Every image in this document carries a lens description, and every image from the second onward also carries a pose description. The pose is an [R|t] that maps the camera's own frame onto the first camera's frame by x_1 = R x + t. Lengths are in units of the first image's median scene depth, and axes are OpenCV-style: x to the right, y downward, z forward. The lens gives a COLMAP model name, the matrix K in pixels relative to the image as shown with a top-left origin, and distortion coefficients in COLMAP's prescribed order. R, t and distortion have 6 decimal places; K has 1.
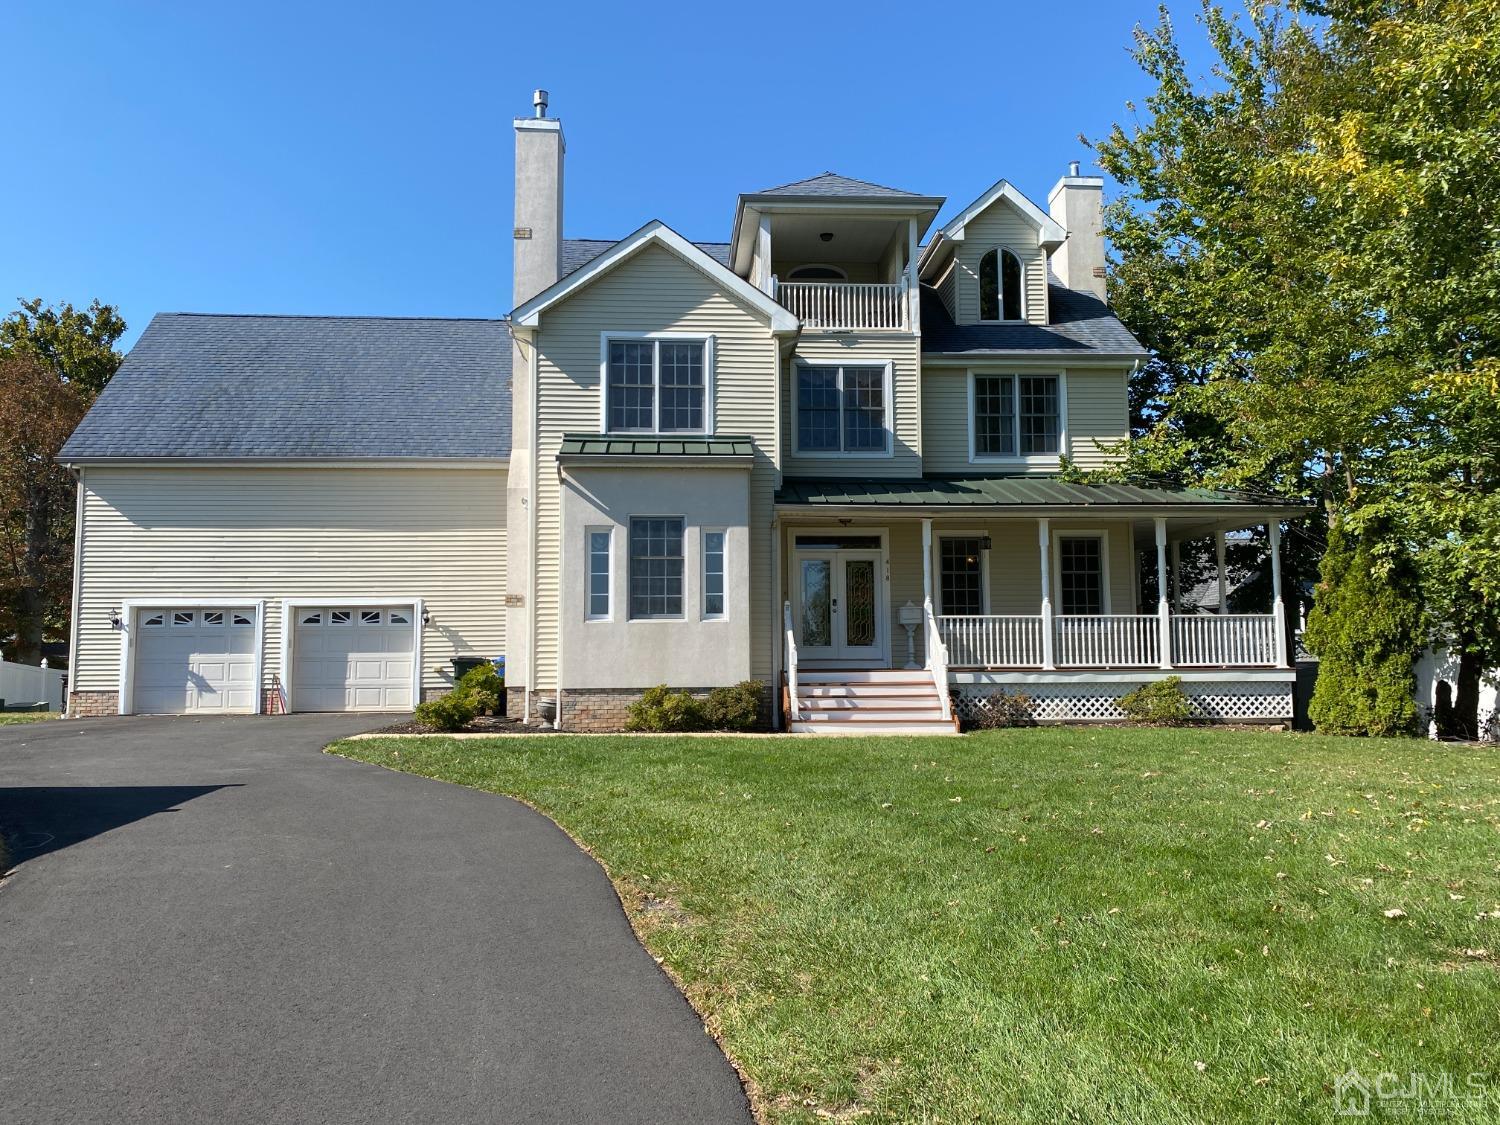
lens RADIAL K [[806.6, 0, 696.7], [0, 806.6, 563.7], [0, 0, 1]] dist [0.007202, -0.001595]
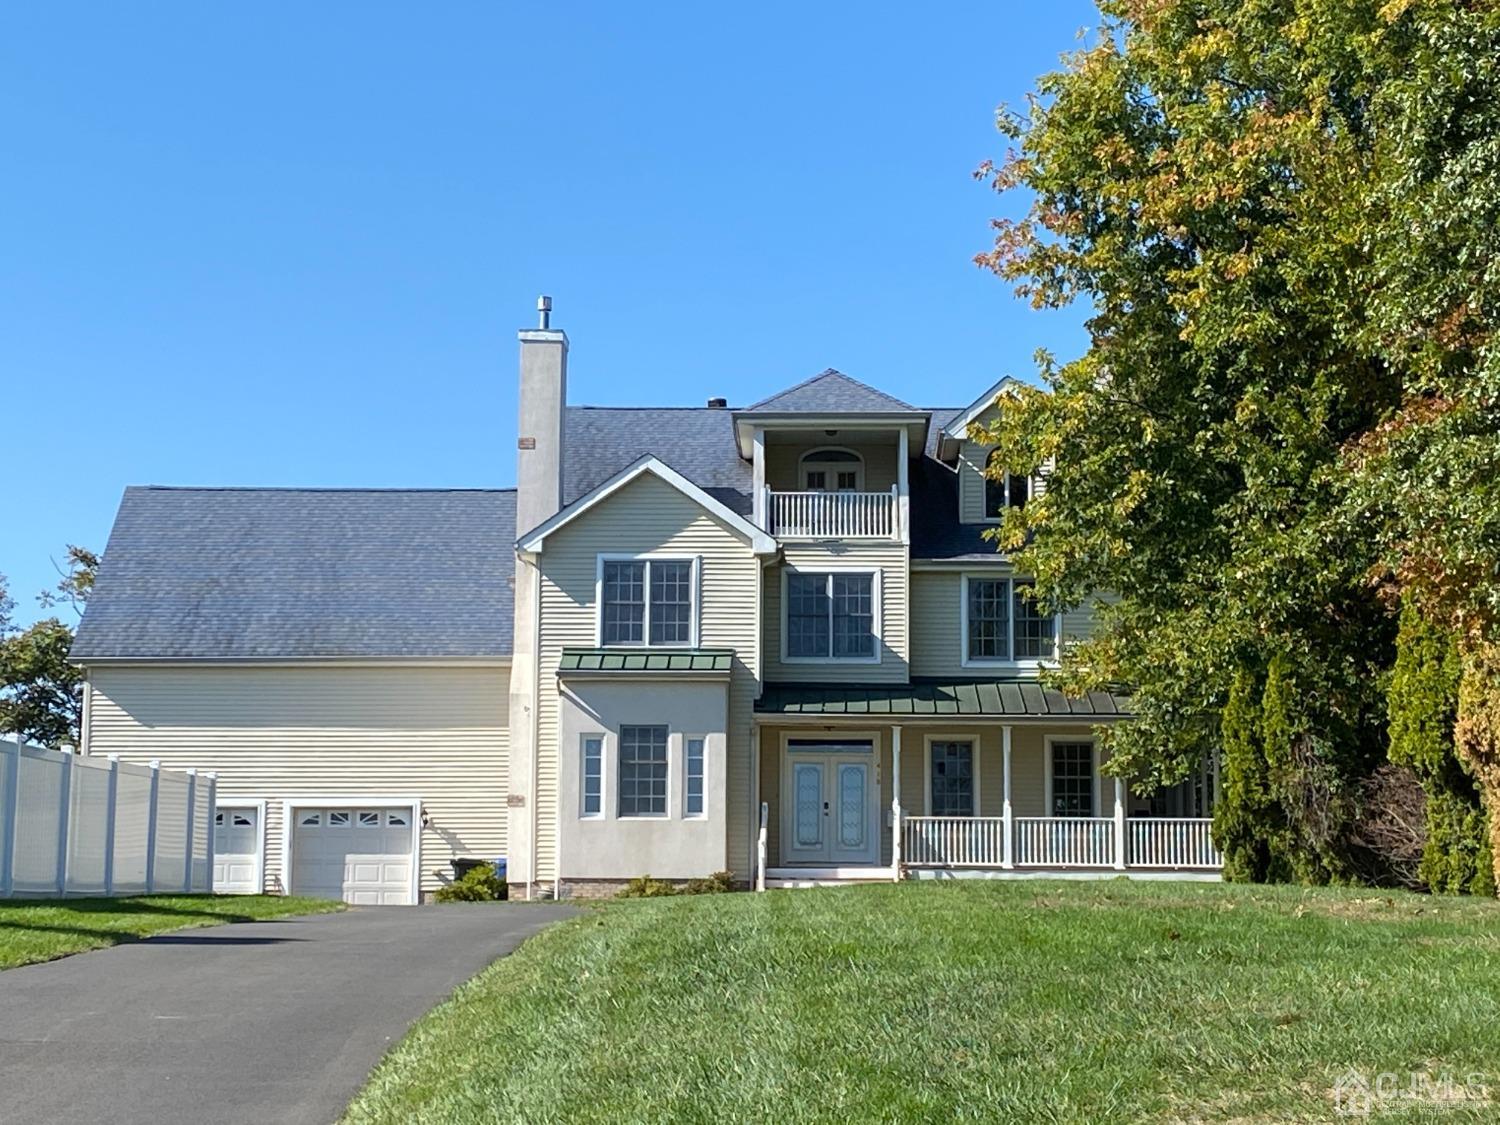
lens RADIAL K [[3031.6, 0, 730.7], [0, 3031.6, 518.1], [0, 0, 1]] dist [0.072434, 0.000000]
pose [[0.992945, -0.003859, -0.118511, 0.520546], [-0.004838, 0.997320, -0.073008, -0.034206], [0.118475, 0.073067, 0.990265, -2.898264]]
